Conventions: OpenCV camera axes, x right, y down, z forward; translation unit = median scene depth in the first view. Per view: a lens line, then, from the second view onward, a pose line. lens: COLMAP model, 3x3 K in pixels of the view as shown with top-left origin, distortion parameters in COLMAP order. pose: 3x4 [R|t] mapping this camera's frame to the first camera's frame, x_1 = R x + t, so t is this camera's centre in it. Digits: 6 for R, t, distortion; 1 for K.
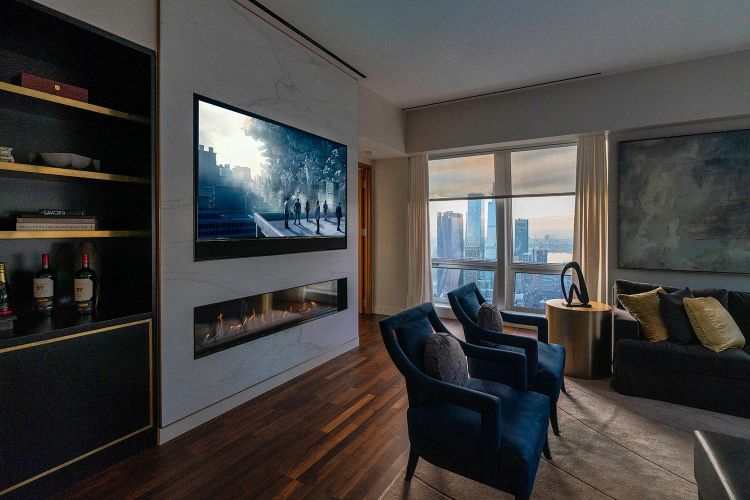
lens RADIAL K [[350.4, 0, 393.5], [0, 350.4, 233.2], [0, 0, 1]] dist [-0.000617, -0.000192]
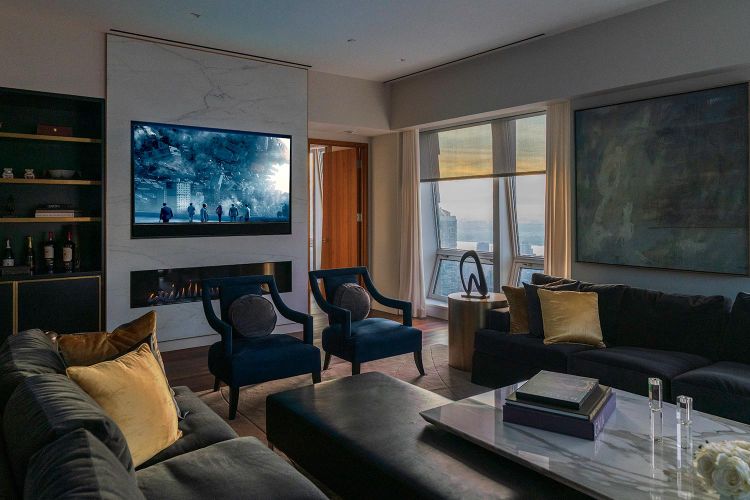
lens RADIAL K [[530.3, 0, 373.8], [0, 530.3, 211.7], [0, 0, 1]] dist [-0.002621, -0.002294]
pose [[0.919351, -0.002466, -0.393432, 0.759634], [-0.001952, 0.999939, -0.010830, -0.005756], [0.393434, 0.010724, 0.919290, -0.378416]]
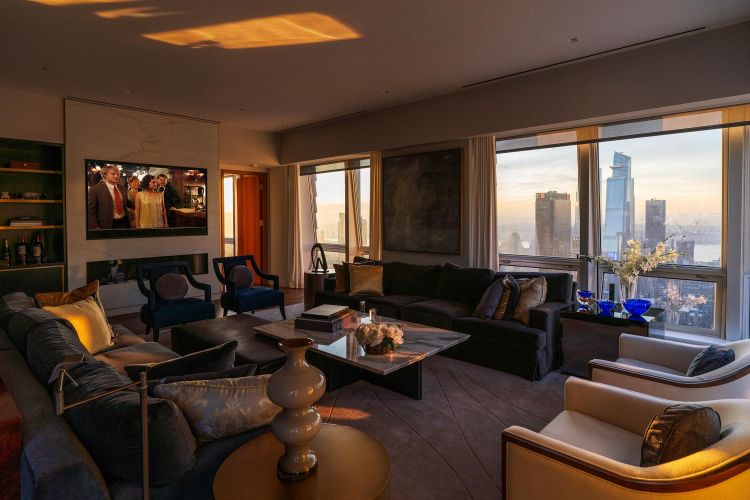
lens RADIAL K [[403.6, 0, 377.3], [0, 403.6, 223.7], [0, 0, 1]] dist [0.002755, 0.000995]
pose [[0.975708, -0.004388, -0.219032, 1.057104], [0.006030, 0.999958, 0.006830, -0.014569], [0.218993, -0.007984, 0.975694, -0.620261]]
